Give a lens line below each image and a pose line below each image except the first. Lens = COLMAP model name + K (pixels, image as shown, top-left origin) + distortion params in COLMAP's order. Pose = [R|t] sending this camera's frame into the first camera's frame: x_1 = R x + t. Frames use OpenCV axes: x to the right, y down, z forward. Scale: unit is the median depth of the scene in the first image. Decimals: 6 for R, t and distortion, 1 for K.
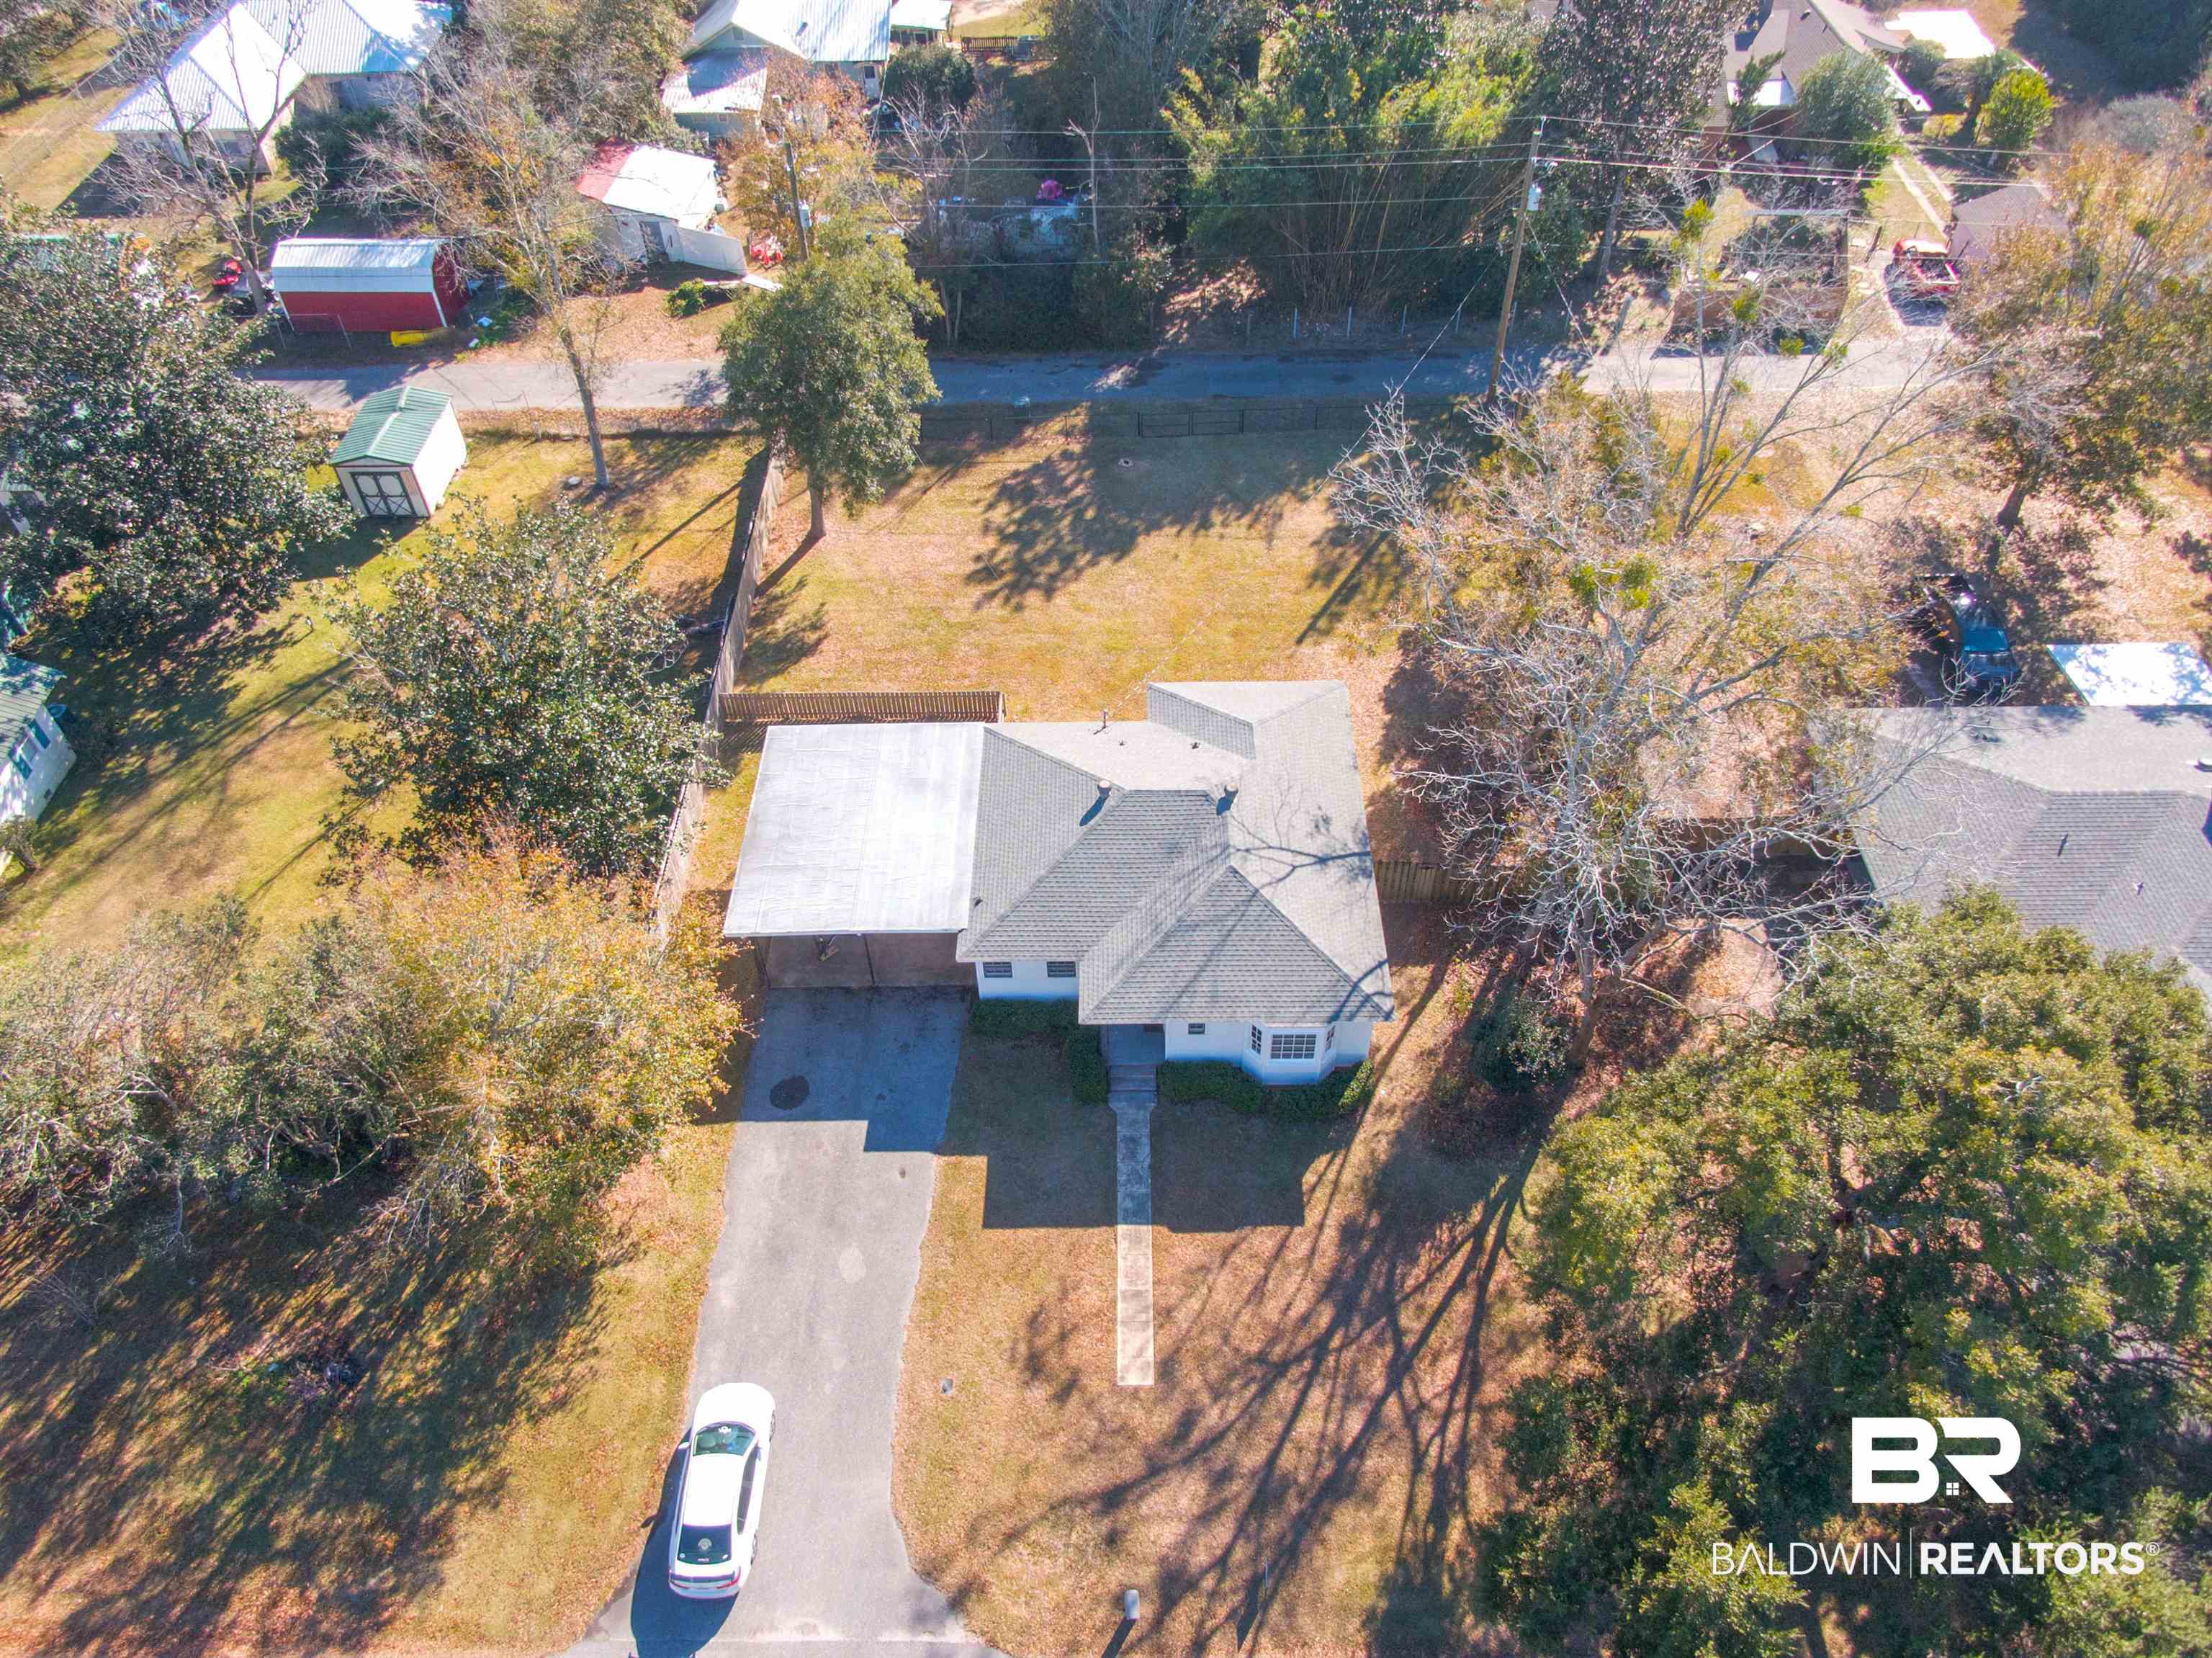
lens RADIAL K [[1562.2, 0, 1106.0], [0, 1562.2, 829.0], [0, 0, 1]] dist [0.057798, -0.001575]
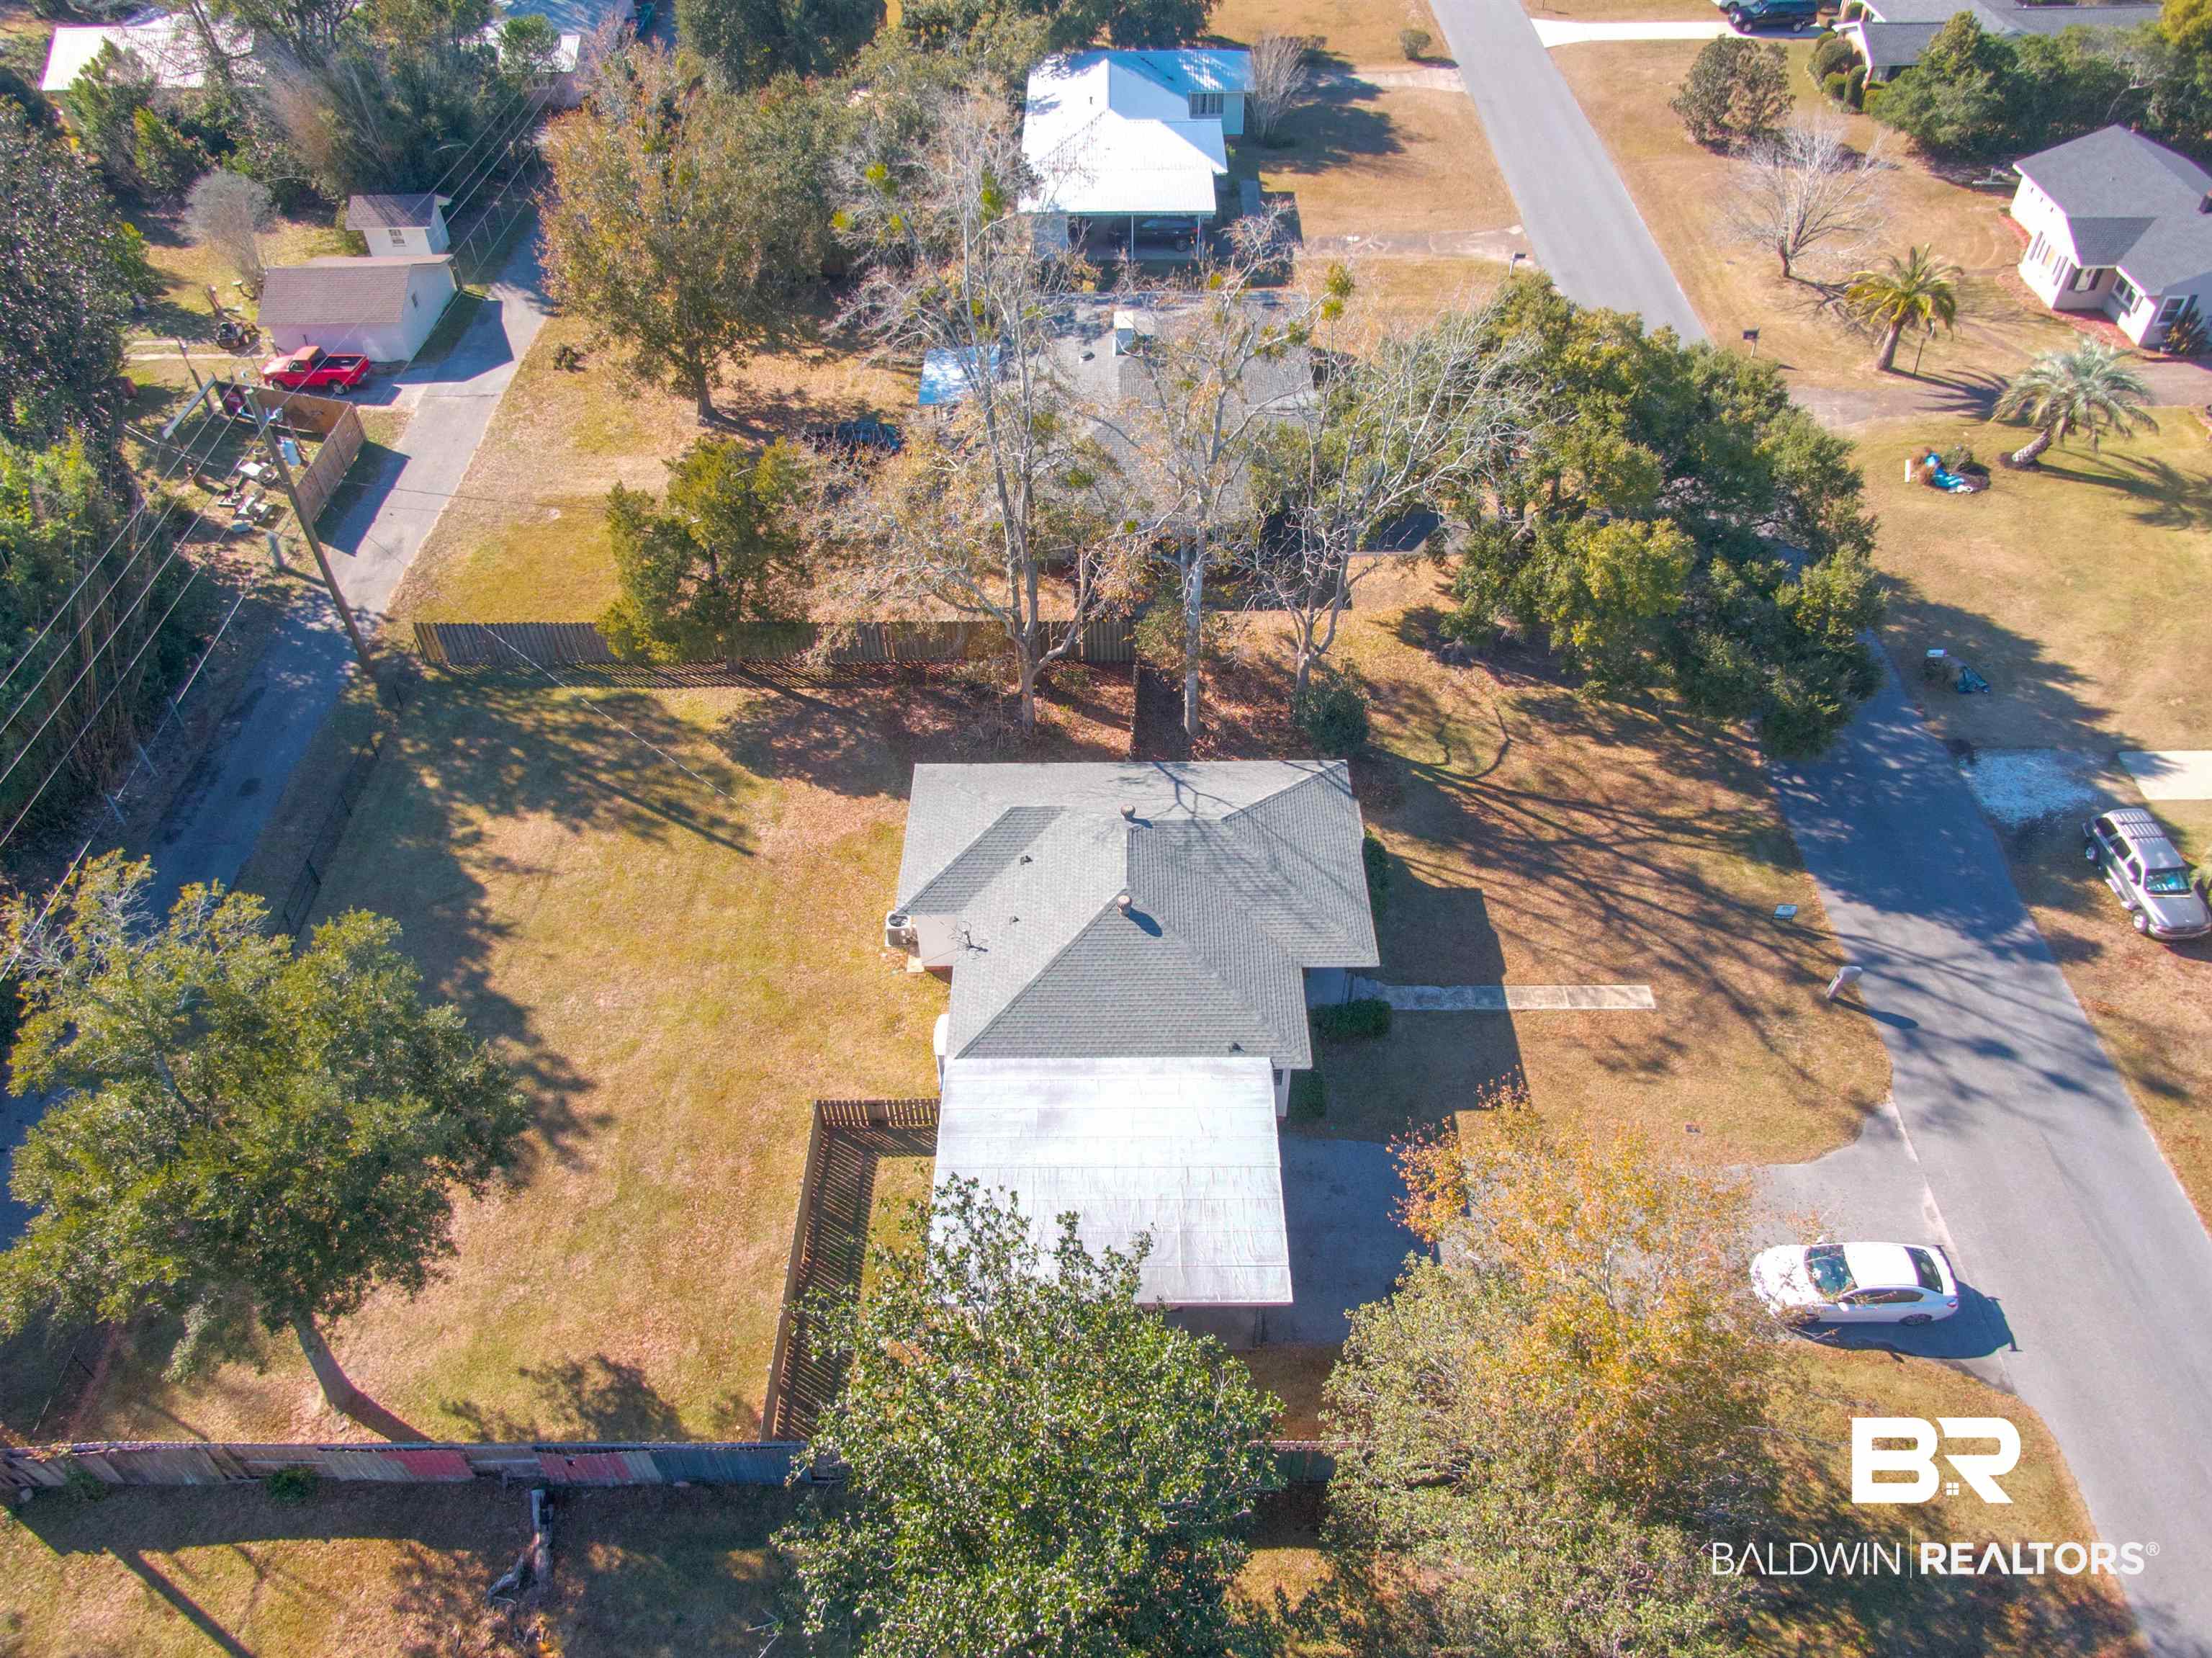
lens RADIAL K [[1575.9, 0, 1106.0], [0, 1575.9, 829.0], [0, 0, 1]] dist [0.026161, -0.031634]
pose [[0.002786, -0.681639, 0.731683, -0.716307], [0.744085, 0.490239, 0.453875, -0.522239], [-0.668079, 0.543170, 0.508563, 0.552749]]
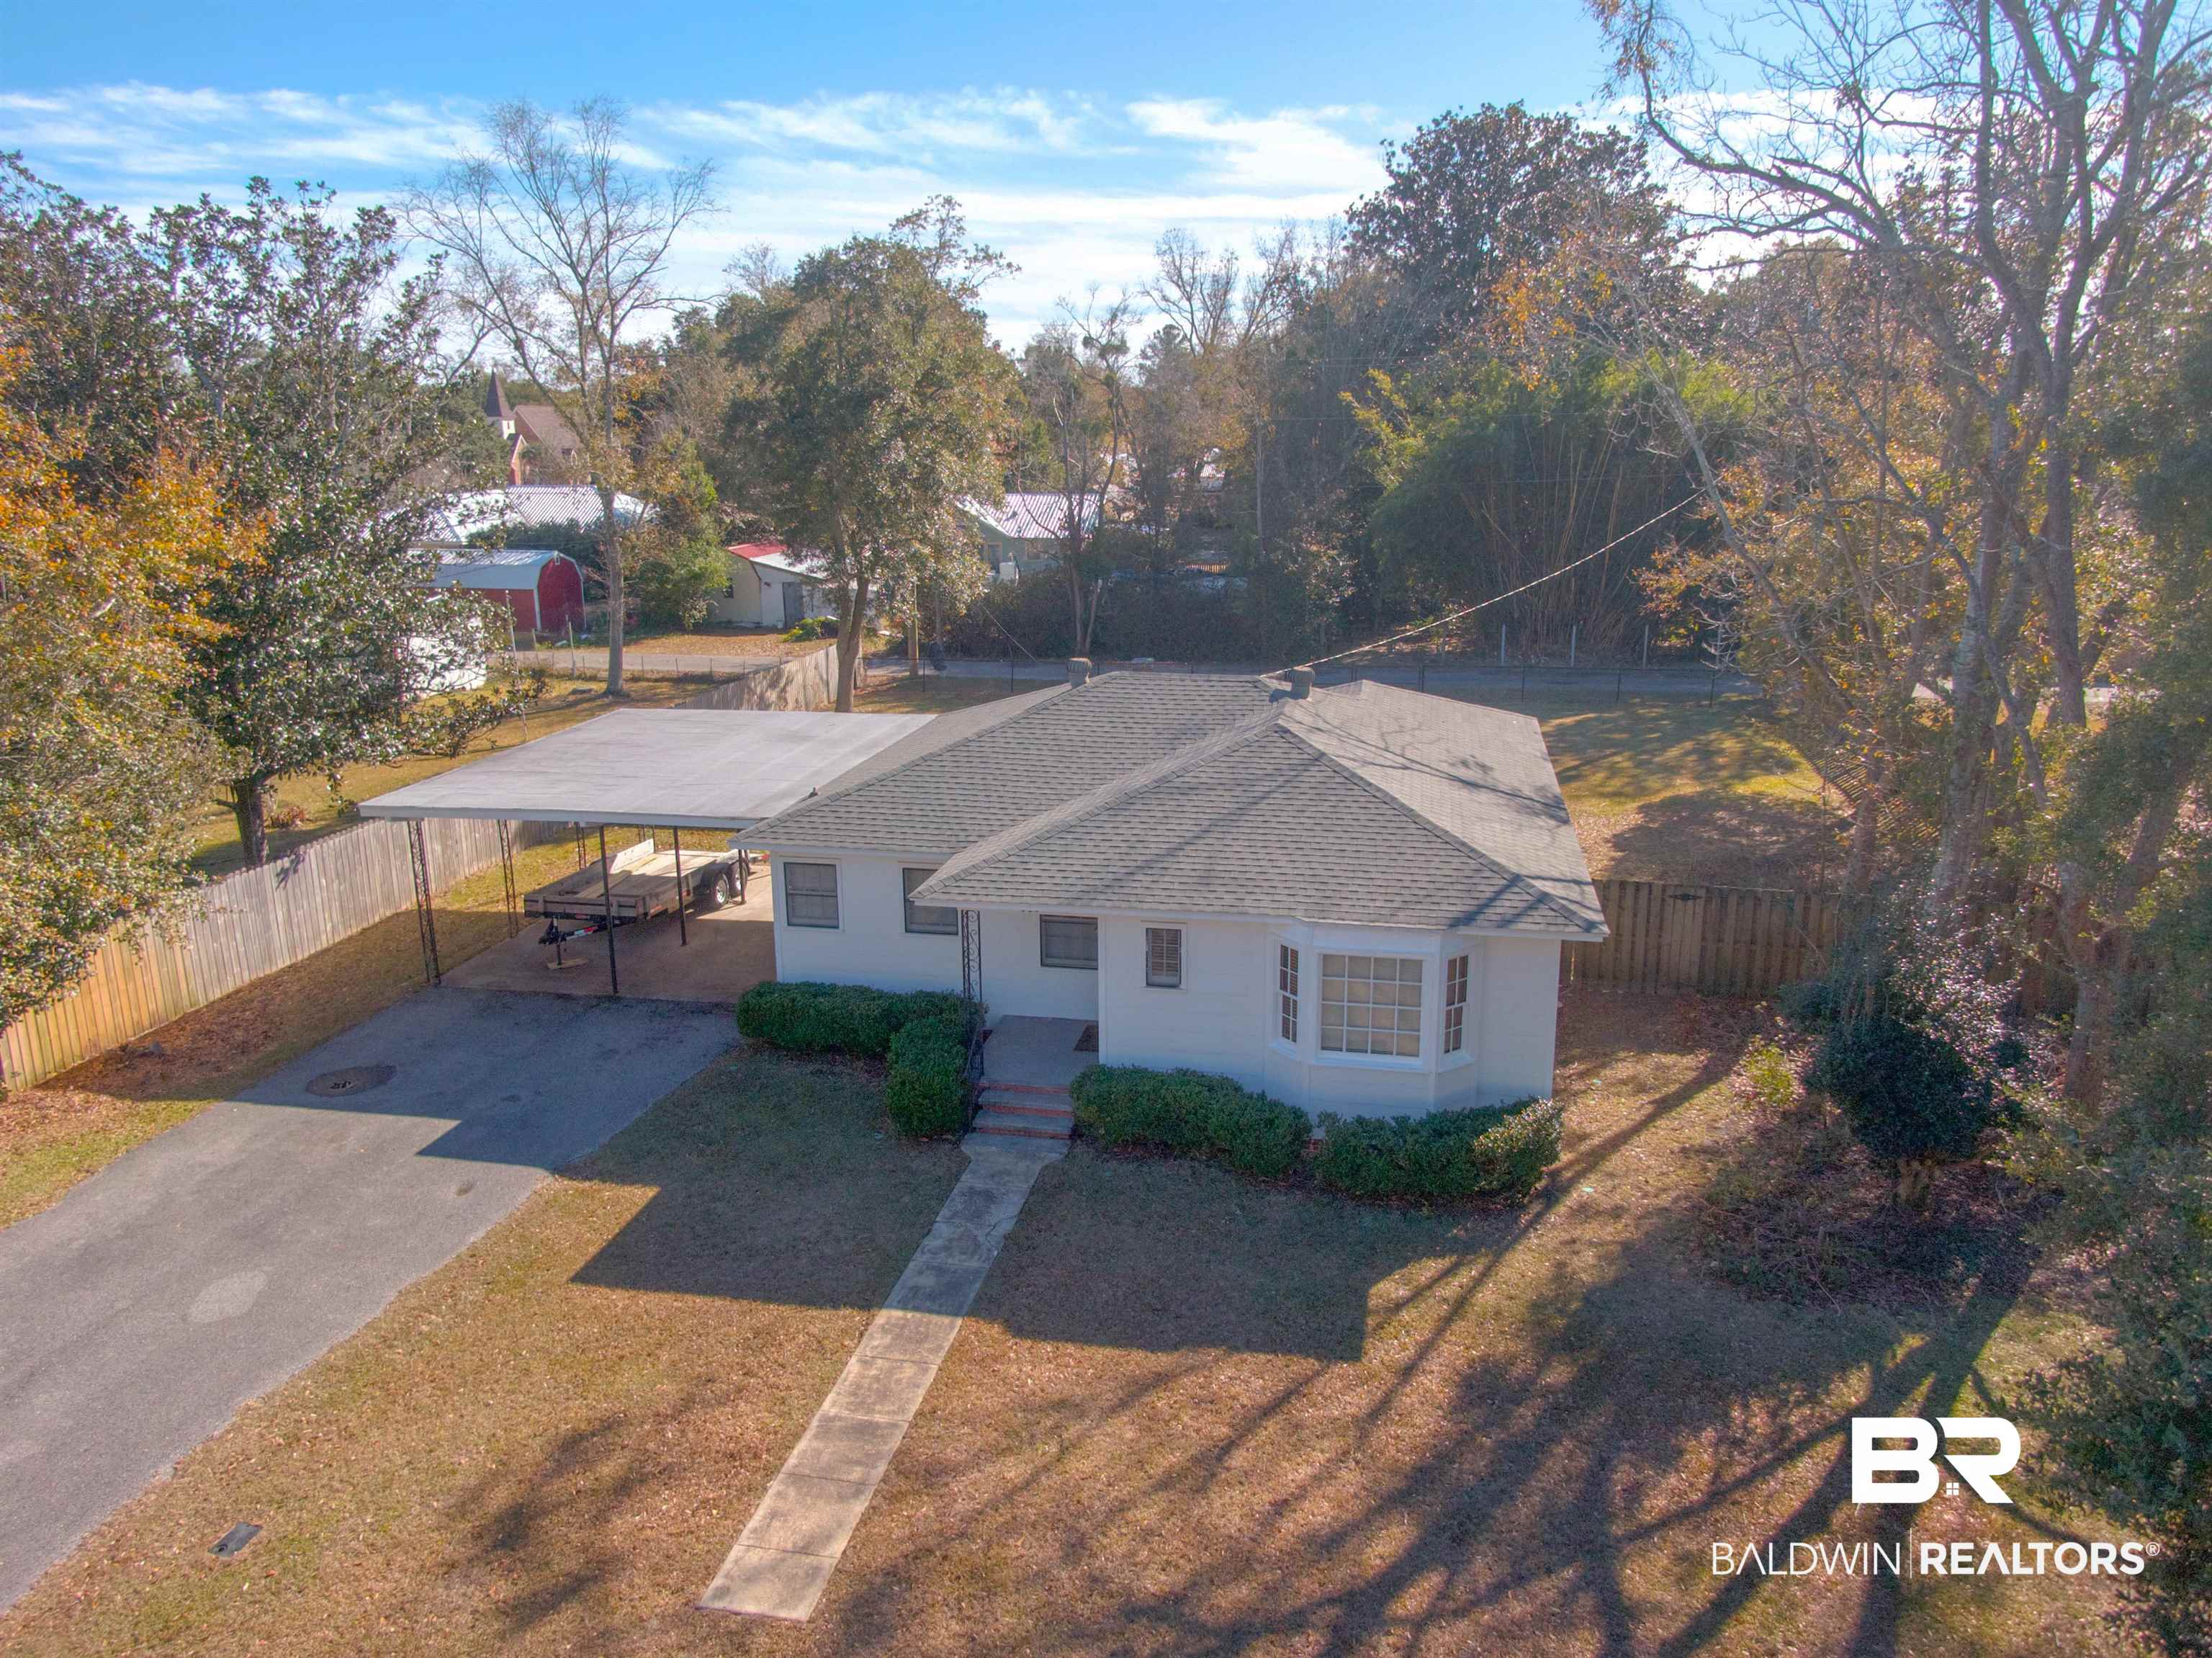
lens RADIAL K [[1575.9, 0, 1106.0], [0, 1575.9, 829.0], [0, 0, 1]] dist [0.026161, -0.031634]
pose [[0.981518, 0.065925, -0.179654, 0.125162], [-0.151806, 0.839826, -0.521198, 0.348692], [0.116518, 0.538838, 0.834312, 0.607956]]
